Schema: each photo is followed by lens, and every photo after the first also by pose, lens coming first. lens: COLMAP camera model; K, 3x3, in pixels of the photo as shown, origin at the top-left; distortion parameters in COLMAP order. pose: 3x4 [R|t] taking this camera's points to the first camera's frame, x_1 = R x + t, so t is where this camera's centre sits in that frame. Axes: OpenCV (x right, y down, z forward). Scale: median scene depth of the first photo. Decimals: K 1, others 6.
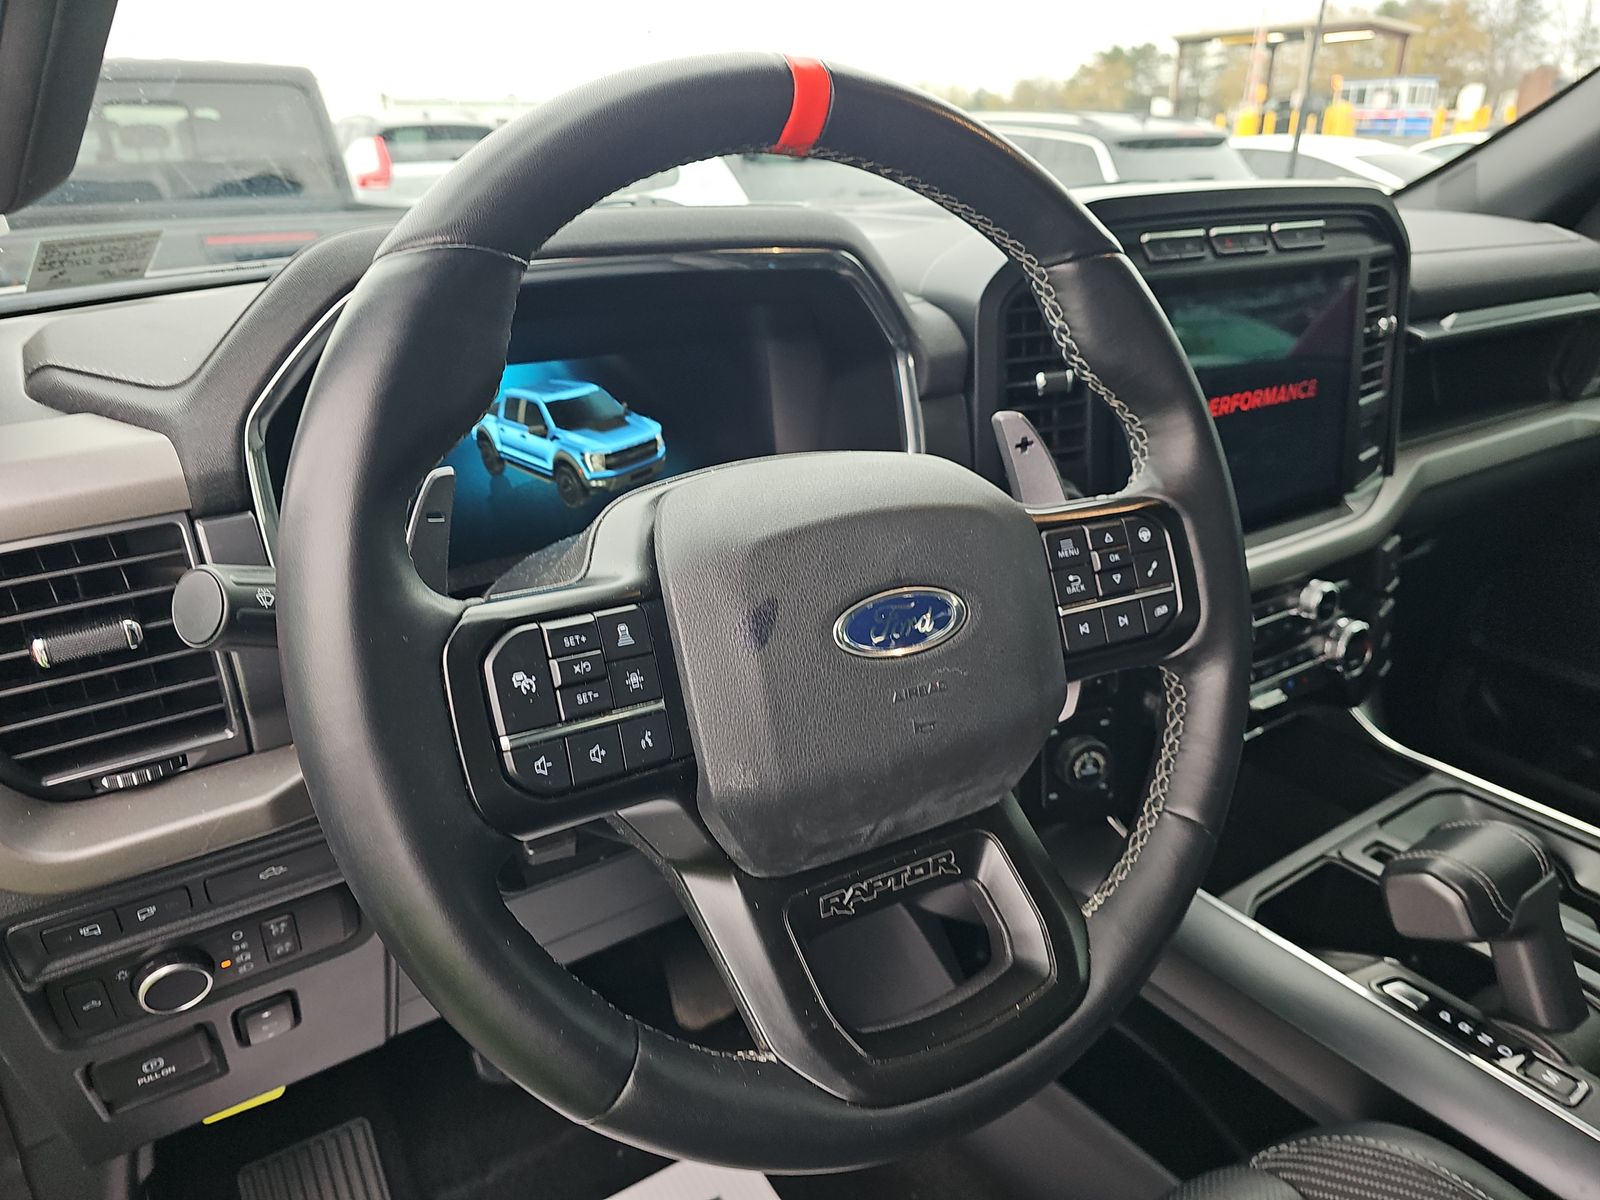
lens RADIAL K [[1070.4, 0, 799.1], [0, 1070.4, 618.8], [0, 0, 1]] dist [0.003925, -0.006900]
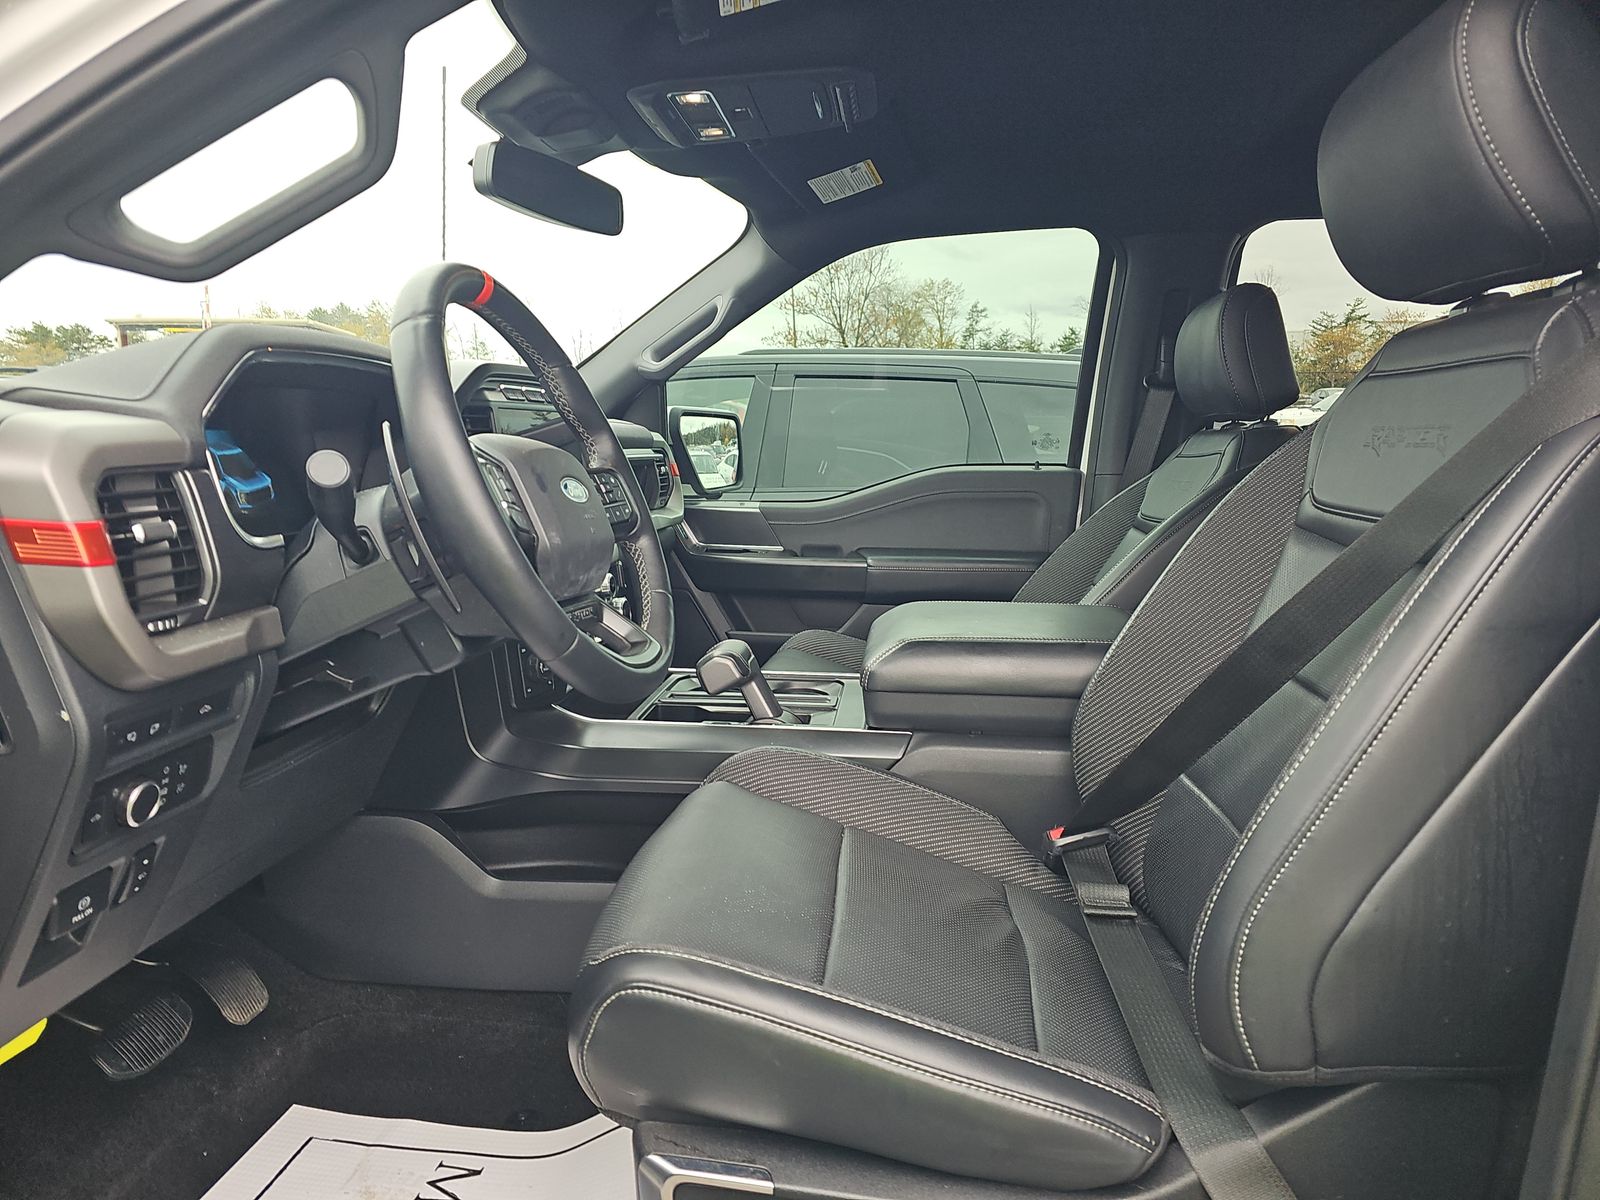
lens RADIAL K [[1091.5, 0, 802.2], [0, 1091.5, 630.8], [0, 0, 1]] dist [0.008335, -0.044551]
pose [[0.640199, -0.109249, 0.760401, -1.000243], [0.285481, 0.952783, -0.103464, 0.478981], [-0.713194, 0.283318, 0.641160, -0.583879]]
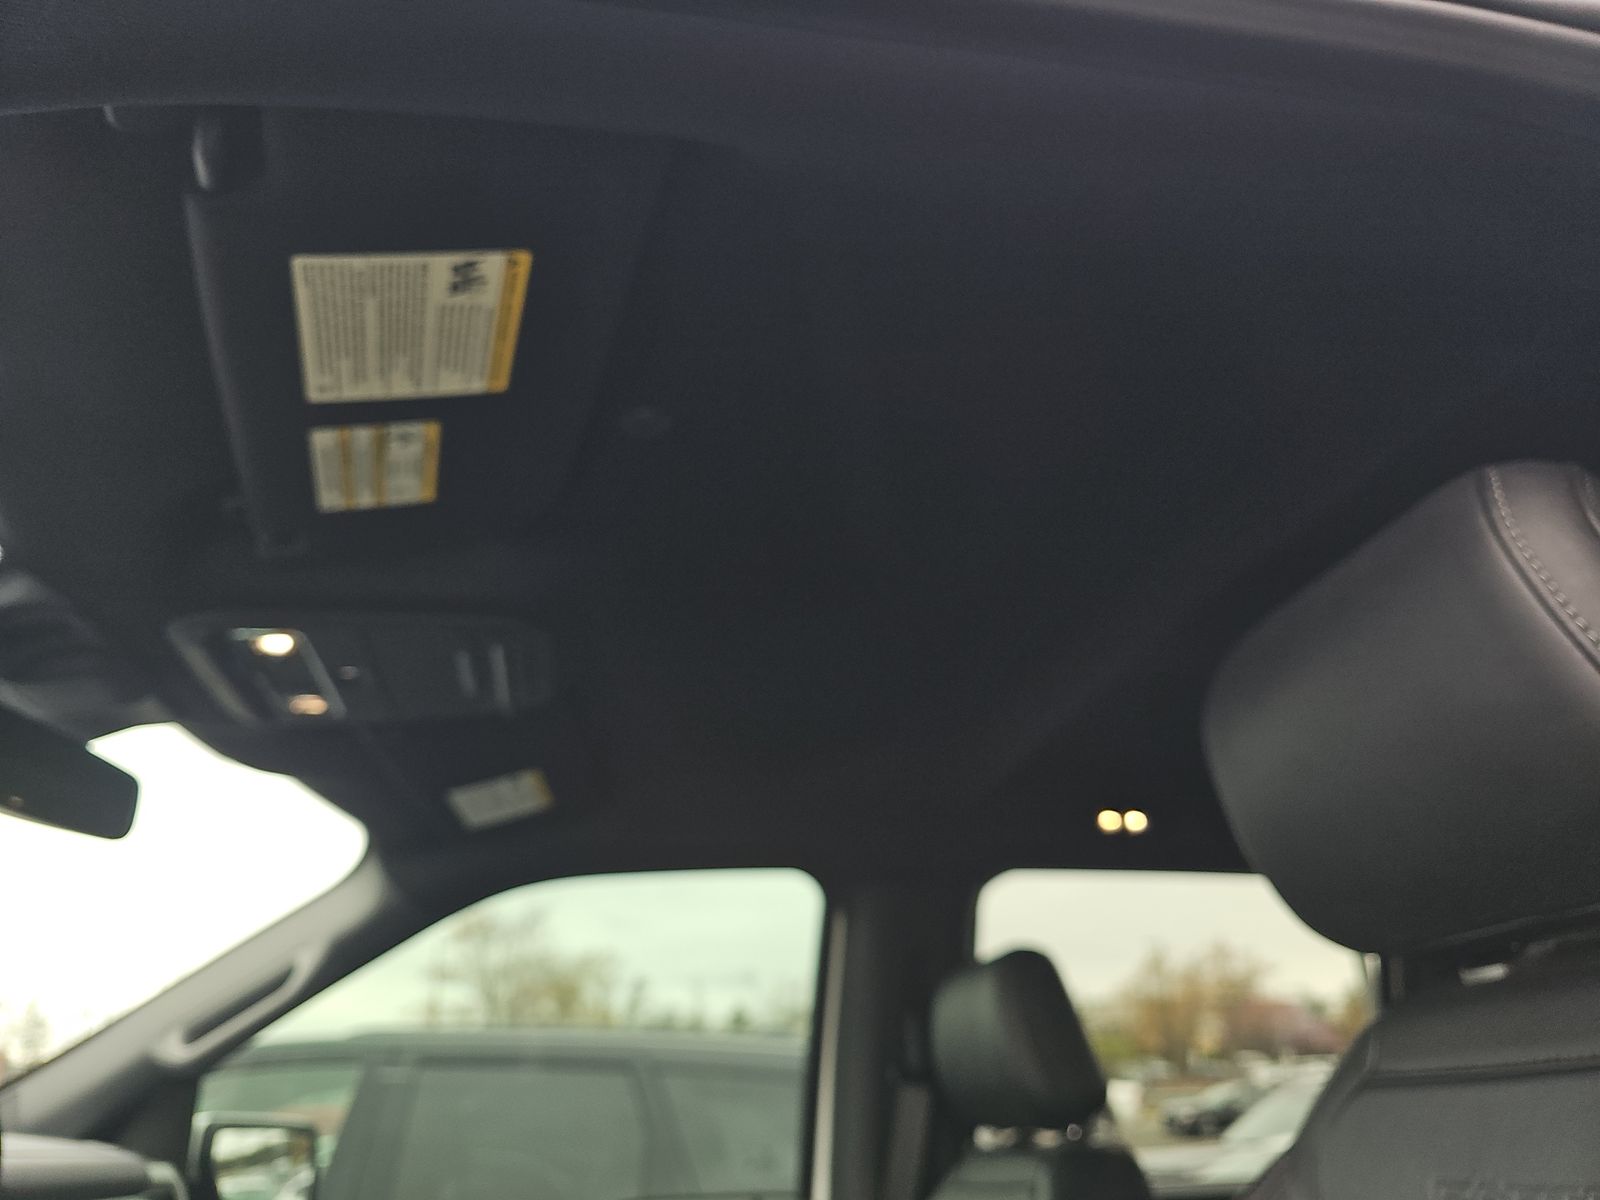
lens RADIAL K [[1058.3, 0, 788.3], [0, 1058.3, 589.6], [0, 0, 1]] dist [0.037340, -0.039840]
pose [[0.398269, 0.427241, 0.811694, -0.311178], [0.361174, 0.740377, -0.566918, 0.199144], [-0.843170, 0.518948, 0.140561, -0.171159]]
